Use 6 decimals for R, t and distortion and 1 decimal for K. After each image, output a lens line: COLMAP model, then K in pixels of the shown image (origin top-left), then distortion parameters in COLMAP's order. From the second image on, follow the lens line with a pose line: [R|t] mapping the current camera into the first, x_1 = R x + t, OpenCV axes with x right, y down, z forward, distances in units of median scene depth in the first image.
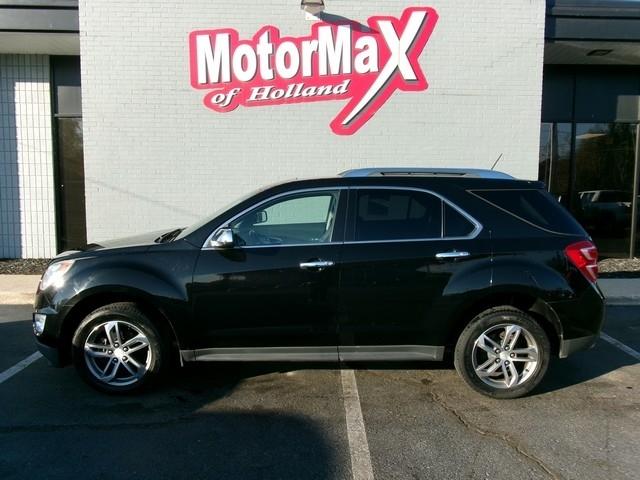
lens RADIAL K [[517.4, 0, 320.6], [0, 517.4, 238.7], [0, 0, 1]] dist [-0.013664, 0.003260]
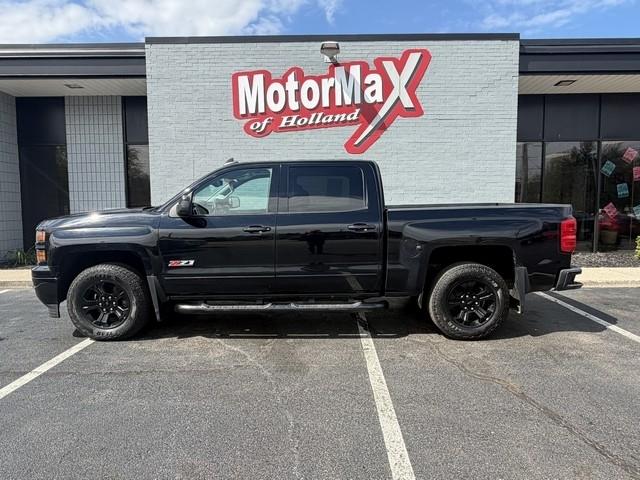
lens RADIAL K [[421.3, 0, 315.8], [0, 421.3, 240.5], [0, 0, 1]] dist [-0.007145, 0.001773]
pose [[0.999237, -0.009954, -0.037760, -0.015757], [0.009136, 0.999721, -0.021762, 0.031075], [0.037966, 0.021401, 0.999050, -0.011221]]
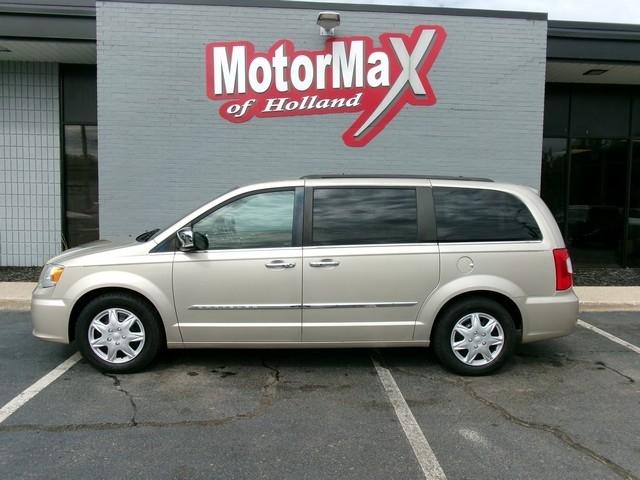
lens RADIAL K [[519.5, 0, 321.5], [0, 519.5, 238.7], [0, 0, 1]] dist [-0.014673, -0.003009]
pose [[0.998810, 0.005600, 0.048444, -0.073912], [-0.004344, 0.999653, -0.025996, 0.010295], [-0.048572, 0.025755, 0.998488, -0.023774]]
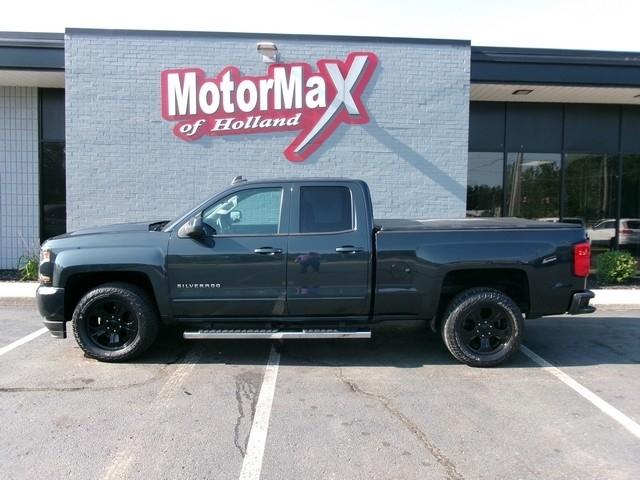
lens RADIAL K [[517.4, 0, 320.6], [0, 517.4, 238.7], [0, 0, 1]] dist [-0.013664, 0.003260]
pose [[0.999779, 0.007909, 0.019454, 0.079321], [-0.007044, 0.999000, -0.044147, 0.020274], [-0.019784, 0.044000, 0.998836, -0.136314]]
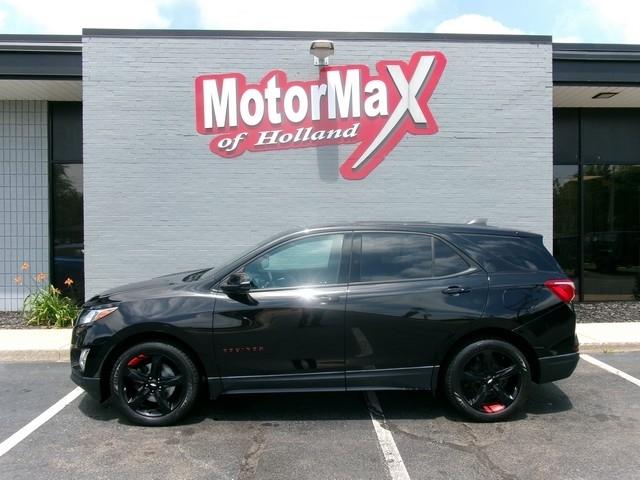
lens RADIAL K [[518.3, 0, 321.4], [0, 518.3, 238.5], [0, 0, 1]] dist [-0.015851, -0.005572]
pose [[0.999506, -0.012600, 0.028802, -0.047699], [0.015058, 0.996113, -0.086791, -0.005388], [-0.027597, 0.087181, 0.995810, 0.041304]]
